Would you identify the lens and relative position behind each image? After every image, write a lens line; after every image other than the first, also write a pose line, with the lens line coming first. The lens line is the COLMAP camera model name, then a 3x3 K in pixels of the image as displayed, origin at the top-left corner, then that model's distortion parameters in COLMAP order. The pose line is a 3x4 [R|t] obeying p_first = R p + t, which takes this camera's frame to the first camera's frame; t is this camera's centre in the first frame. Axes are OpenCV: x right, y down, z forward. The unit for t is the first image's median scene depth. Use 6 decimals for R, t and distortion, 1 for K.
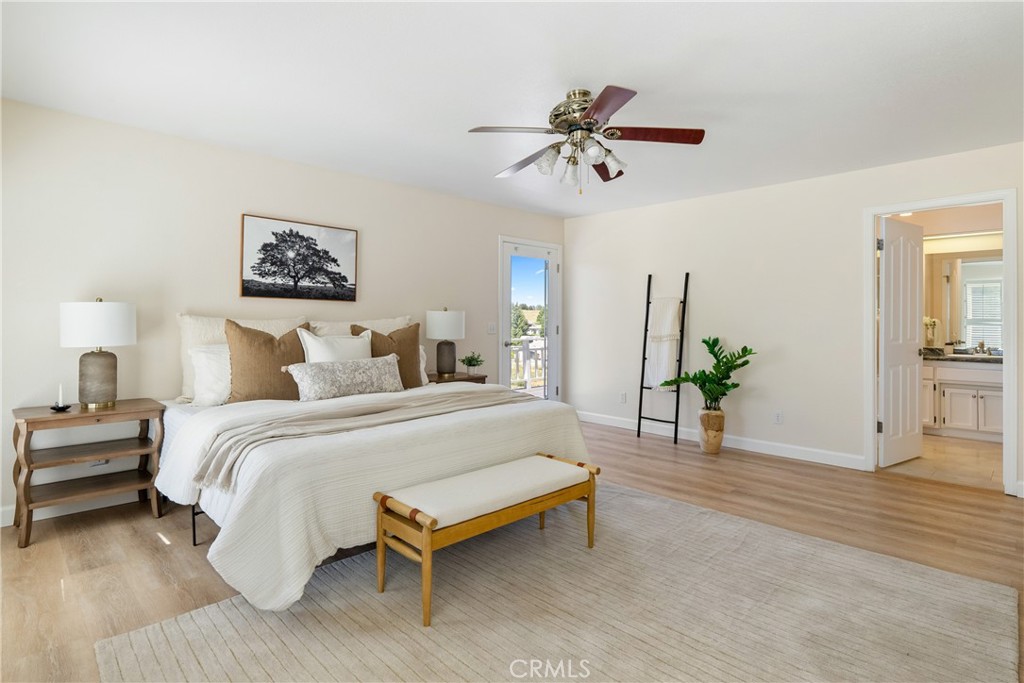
lens RADIAL K [[520.0, 0, 514.2], [0, 520.0, 324.0], [0, 0, 1]] dist [-0.001639, -0.000176]
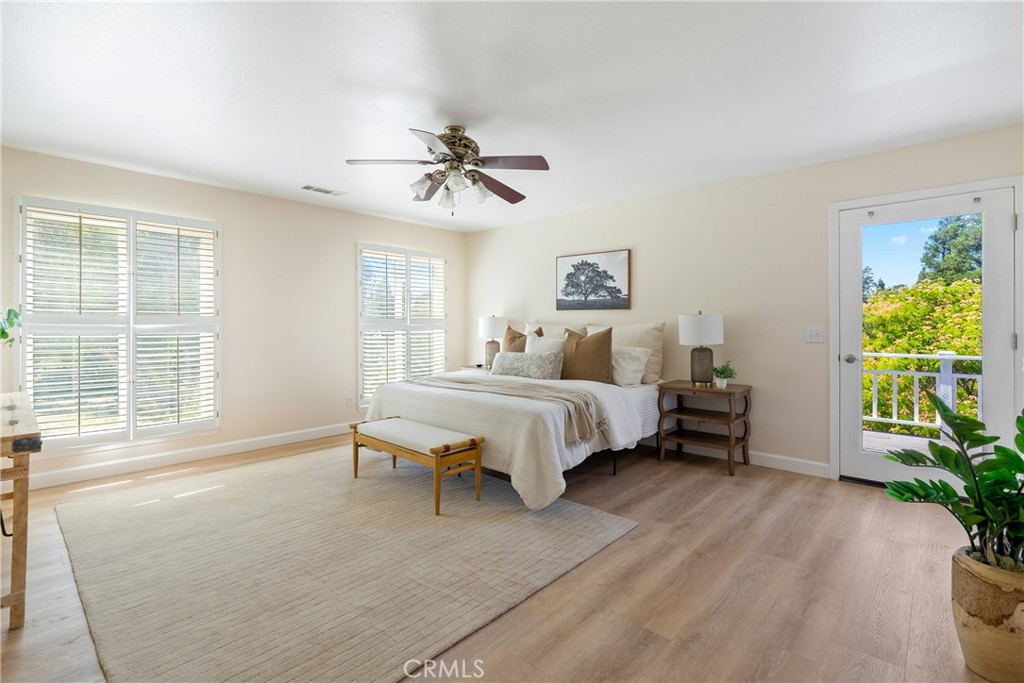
lens RADIAL K [[471.2, 0, 517.0], [0, 471.2, 332.1], [0, 0, 1]] dist [-0.000513, 0.000442]
pose [[0.053430, 0.008271, -0.998537, 0.811139], [-0.005012, 0.999955, 0.008014, 0.001650], [0.998559, 0.004577, 0.053469, 0.743411]]
